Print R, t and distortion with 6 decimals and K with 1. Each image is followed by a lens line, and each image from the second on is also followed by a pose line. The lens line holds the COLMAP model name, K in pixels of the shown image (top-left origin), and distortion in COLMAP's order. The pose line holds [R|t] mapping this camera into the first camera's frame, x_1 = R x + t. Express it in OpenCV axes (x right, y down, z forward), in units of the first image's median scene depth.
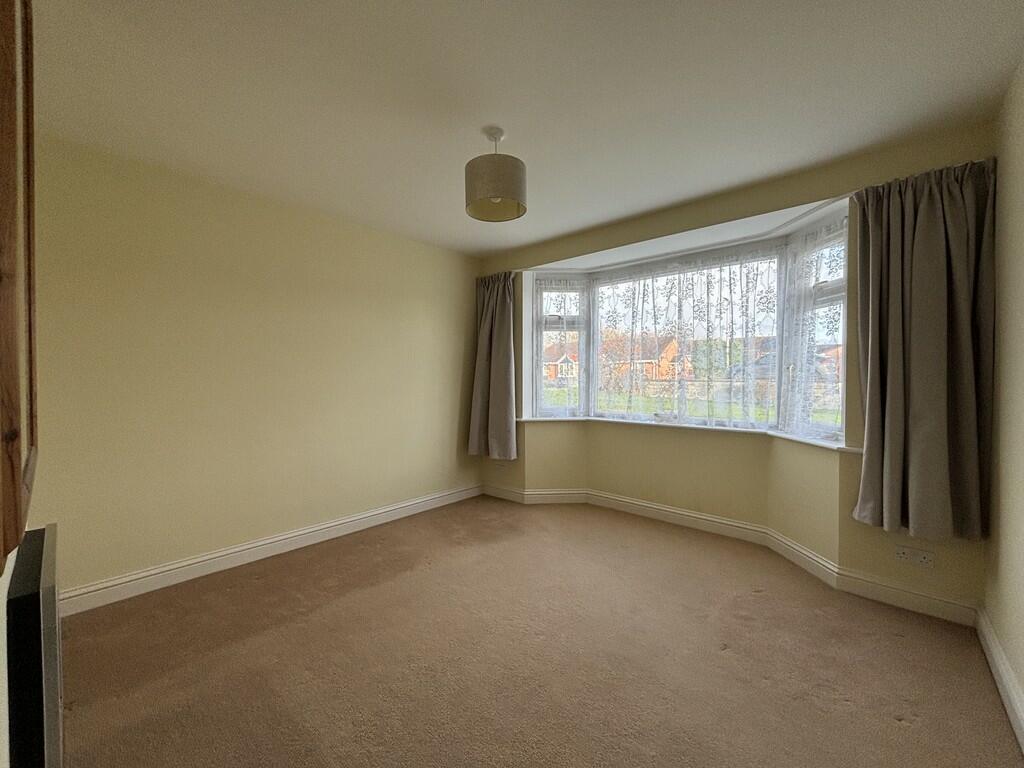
lens RADIAL K [[413.7, 0, 507.7], [0, 413.7, 386.9], [0, 0, 1]] dist [0.009847, -0.000013]
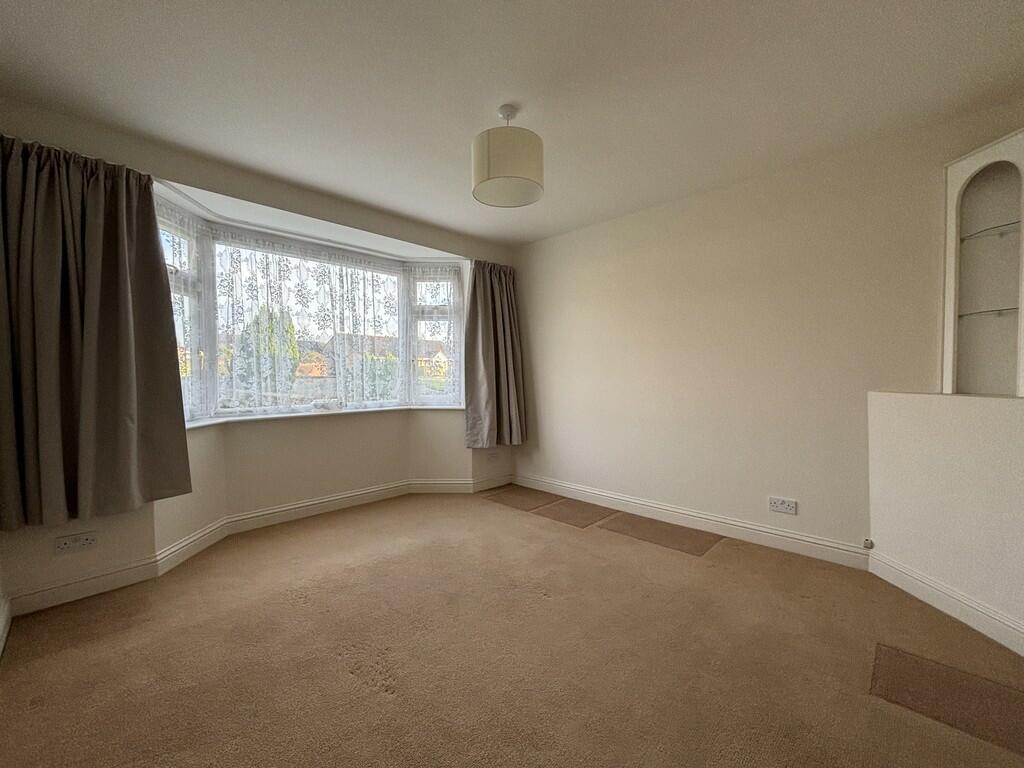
lens RADIAL K [[422.1, 0, 512.0], [0, 422.1, 384.0], [0, 0, 1]] dist [-0.000484, 0.000168]
pose [[0.053812, -0.045291, 0.997523, -0.636338], [0.015361, 0.998890, 0.044525, -0.019018], [-0.998433, 0.012927, 0.054448, 0.545074]]
